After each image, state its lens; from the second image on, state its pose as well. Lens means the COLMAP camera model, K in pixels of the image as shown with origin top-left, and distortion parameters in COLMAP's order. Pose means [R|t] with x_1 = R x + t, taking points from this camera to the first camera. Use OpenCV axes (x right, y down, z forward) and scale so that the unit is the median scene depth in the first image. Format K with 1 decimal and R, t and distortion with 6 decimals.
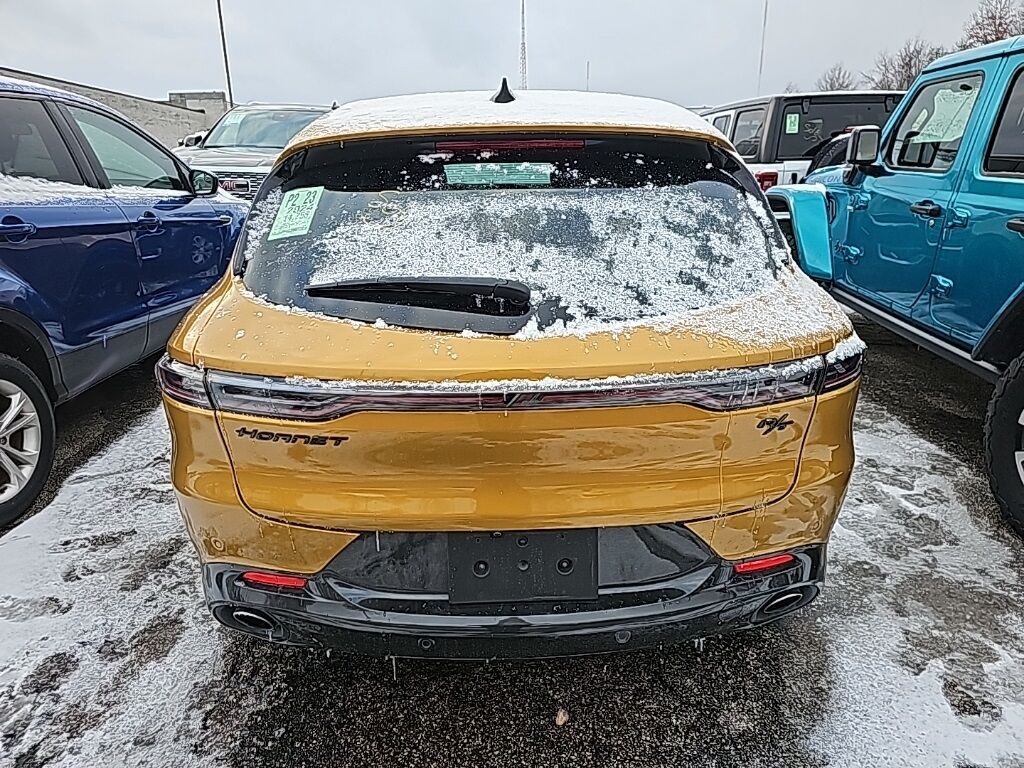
lens RADIAL K [[681.2, 0, 512.0], [0, 681.2, 384.0], [0, 0, 1]] dist [0.070750, -0.041380]
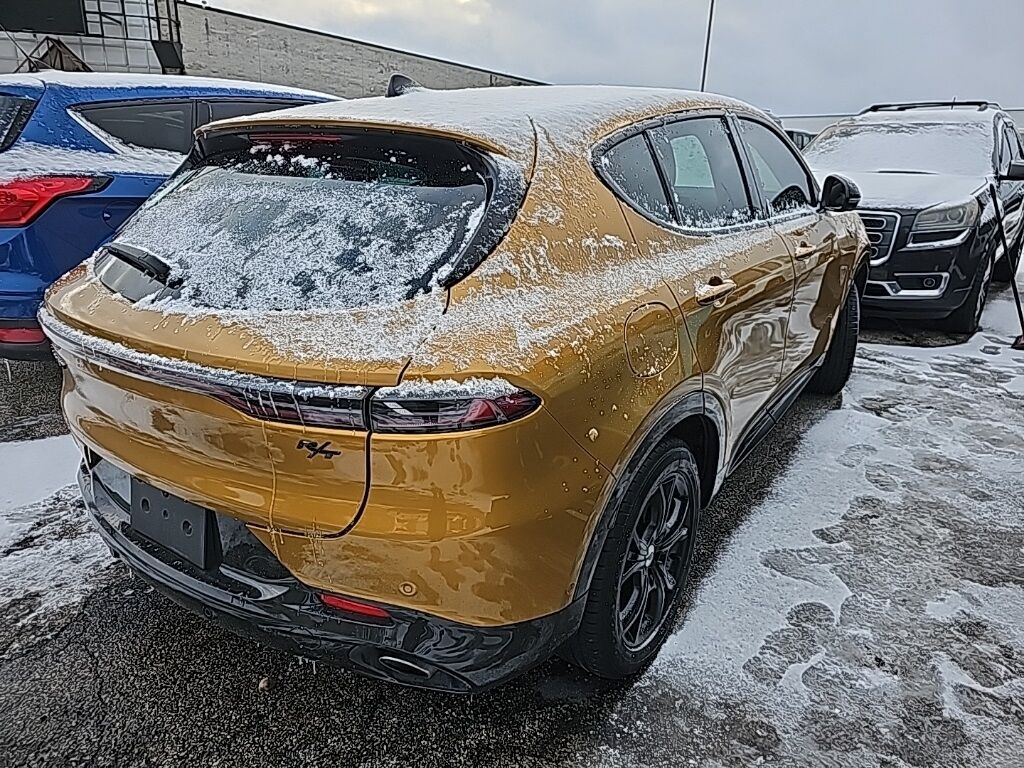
lens RADIAL K [[690.3, 0, 507.6], [0, 690.3, 380.8], [0, 0, 1]] dist [0.073614, -0.064995]
pose [[0.795915, 0.217071, -0.565154, 1.010469], [-0.217898, 0.973662, 0.067106, -0.136771], [0.564836, 0.069735, 0.822251, 0.352705]]
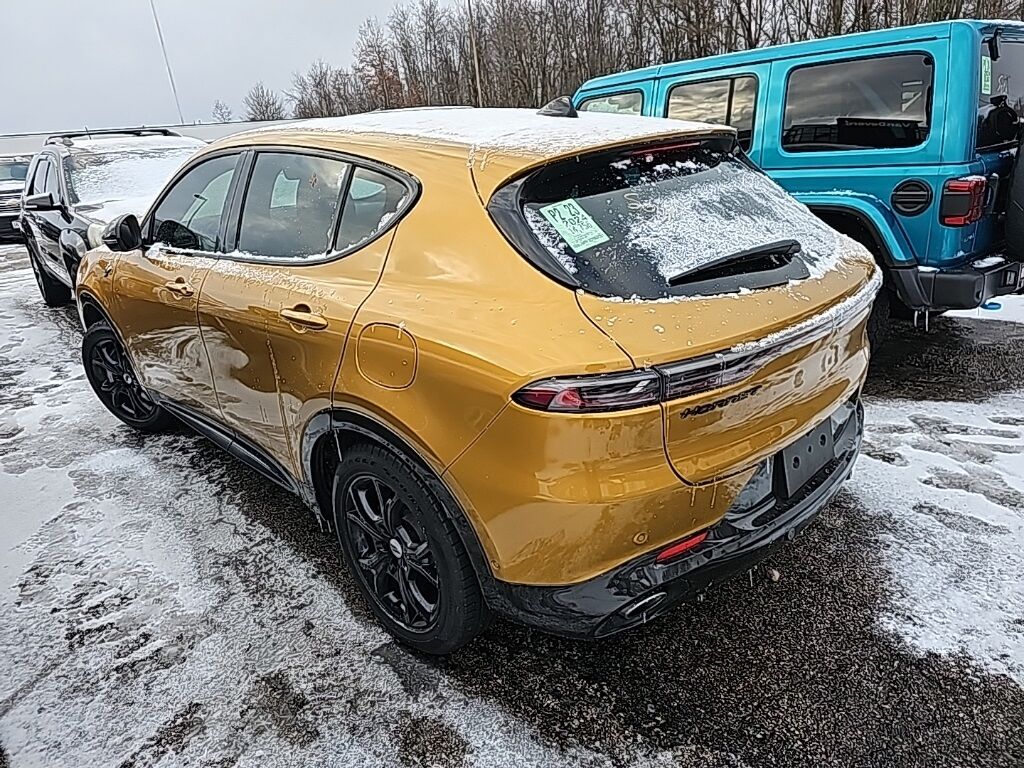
lens RADIAL K [[690.3, 0, 507.6], [0, 690.3, 380.8], [0, 0, 1]] dist [0.073614, -0.064995]
pose [[0.724210, -0.274967, 0.632387, -1.204401], [0.293331, 0.952794, 0.078359, -0.141866], [-0.624081, 0.128750, 0.770679, 0.287368]]
